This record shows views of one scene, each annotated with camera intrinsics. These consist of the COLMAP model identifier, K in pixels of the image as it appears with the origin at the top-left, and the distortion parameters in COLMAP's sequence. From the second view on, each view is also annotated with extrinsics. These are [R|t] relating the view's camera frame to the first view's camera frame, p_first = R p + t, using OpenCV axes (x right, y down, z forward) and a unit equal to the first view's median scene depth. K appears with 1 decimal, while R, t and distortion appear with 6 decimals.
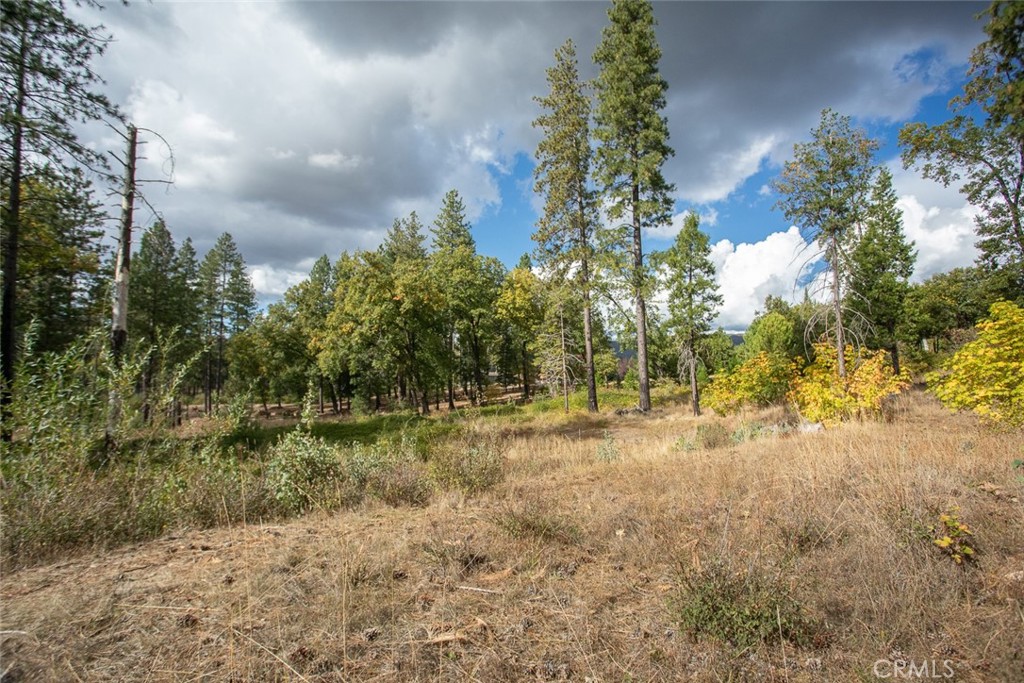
lens RADIAL K [[490.7, 0, 515.7], [0, 490.7, 345.6], [0, 0, 1]] dist [-0.071461, 0.029170]
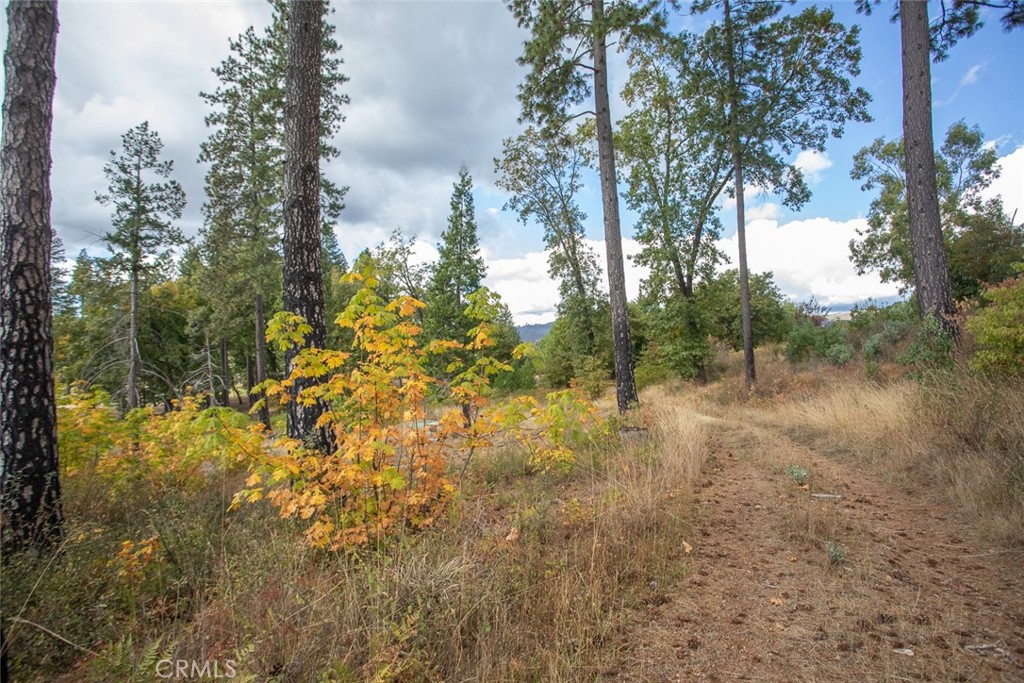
lens RADIAL K [[490.7, 0, 515.7], [0, 490.7, 345.6], [0, 0, 1]] dist [-0.071461, 0.029170]
pose [[0.998885, -0.015722, 0.044518, 0.530231], [0.014109, 0.999240, 0.036329, -0.057096], [-0.045056, -0.035660, 0.998348, 0.053369]]
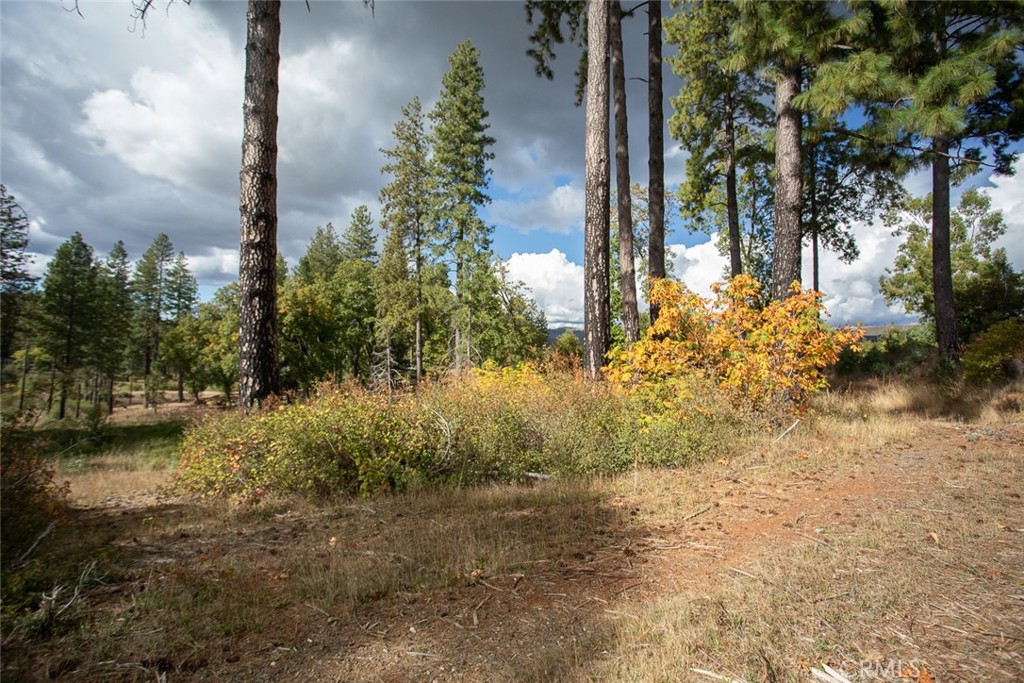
lens RADIAL K [[489.4, 0, 512.4], [0, 489.4, 344.9], [0, 0, 1]] dist [-0.051796, 0.016531]
pose [[0.999444, 0.022663, 0.024451, 0.309325], [-0.023321, 0.999364, 0.026970, -0.068778], [-0.023824, -0.027525, 0.999337, -0.178772]]
